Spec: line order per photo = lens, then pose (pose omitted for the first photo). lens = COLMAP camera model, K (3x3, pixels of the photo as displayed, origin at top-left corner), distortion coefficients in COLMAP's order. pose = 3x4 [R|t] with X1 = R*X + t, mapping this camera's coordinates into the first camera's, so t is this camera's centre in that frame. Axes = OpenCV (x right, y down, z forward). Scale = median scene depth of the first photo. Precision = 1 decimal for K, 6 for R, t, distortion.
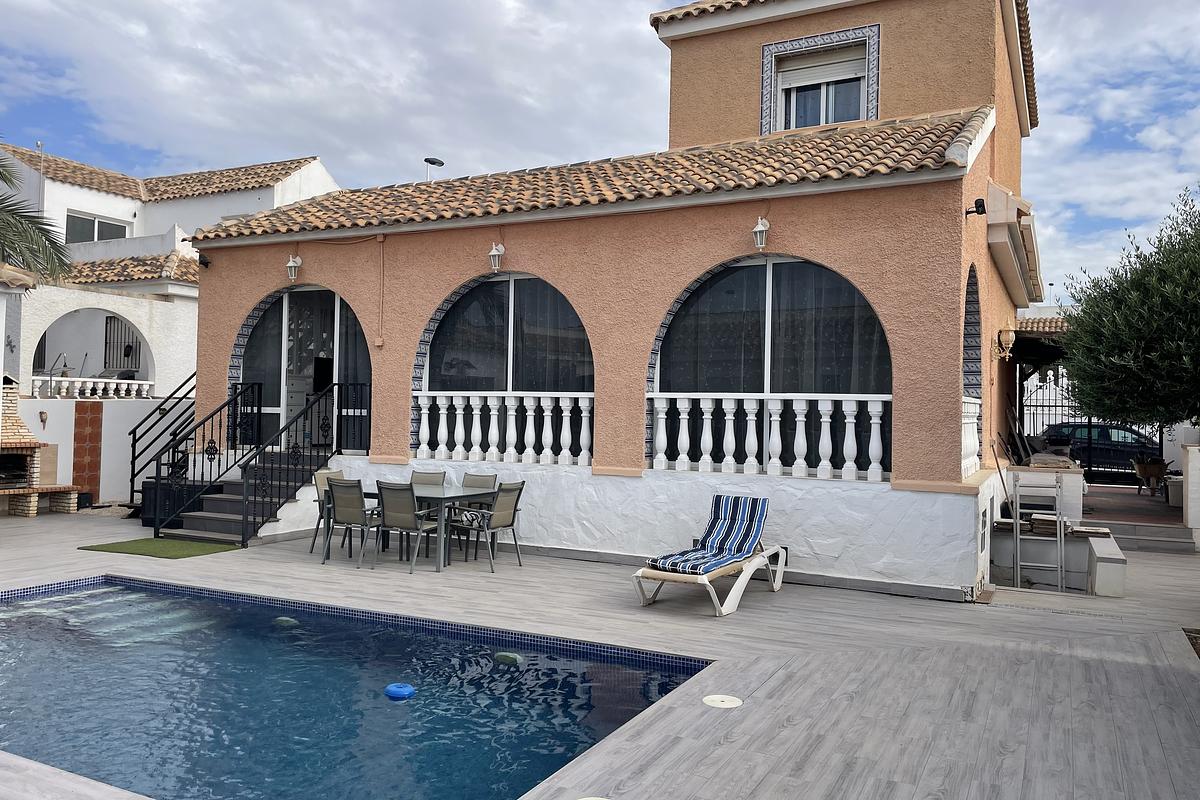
lens RADIAL K [[894.1, 0, 597.4], [0, 894.1, 393.5], [0, 0, 1]] dist [0.092972, -0.116764]
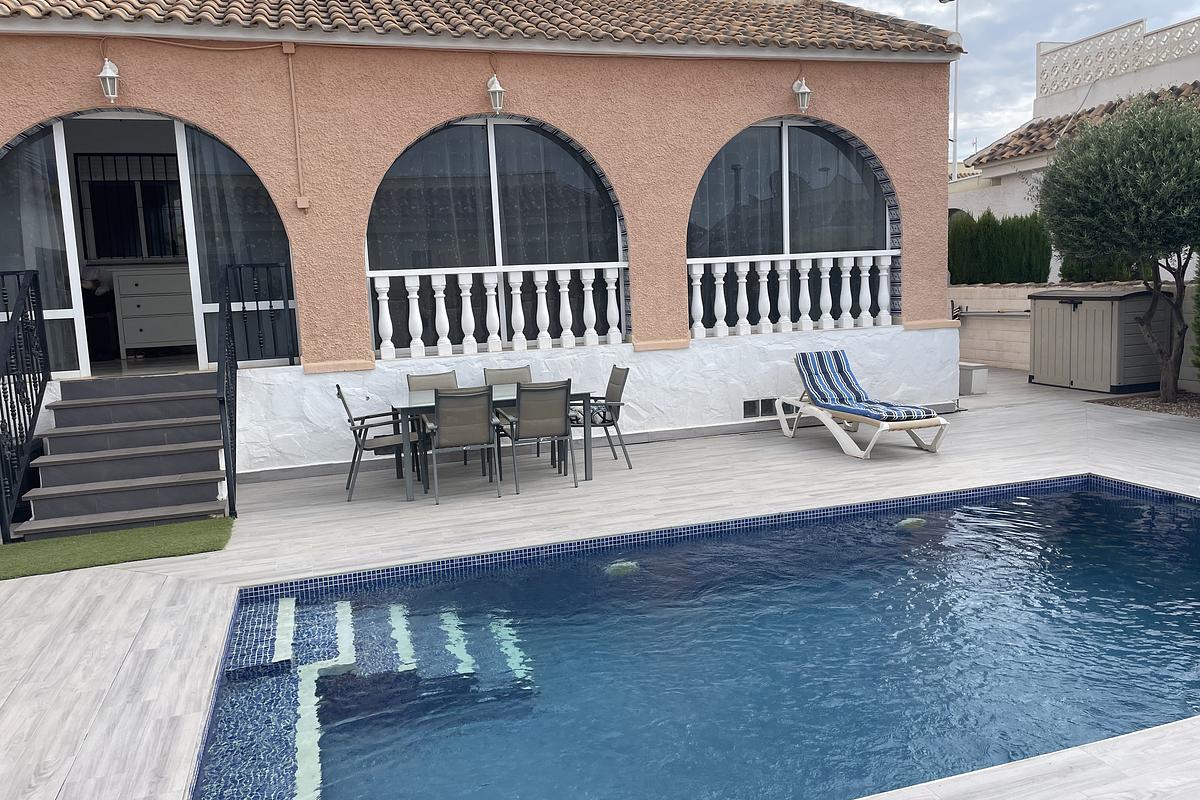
lens RADIAL K [[920.5, 0, 600.0], [0, 920.5, 400.0], [0, 0, 1]] dist [0.097450, -0.125220]
pose [[0.705790, -0.138968, 0.694657, -0.683574], [0.045158, 0.987402, 0.151651, -0.005620], [-0.706981, -0.075664, 0.703174, 0.348648]]
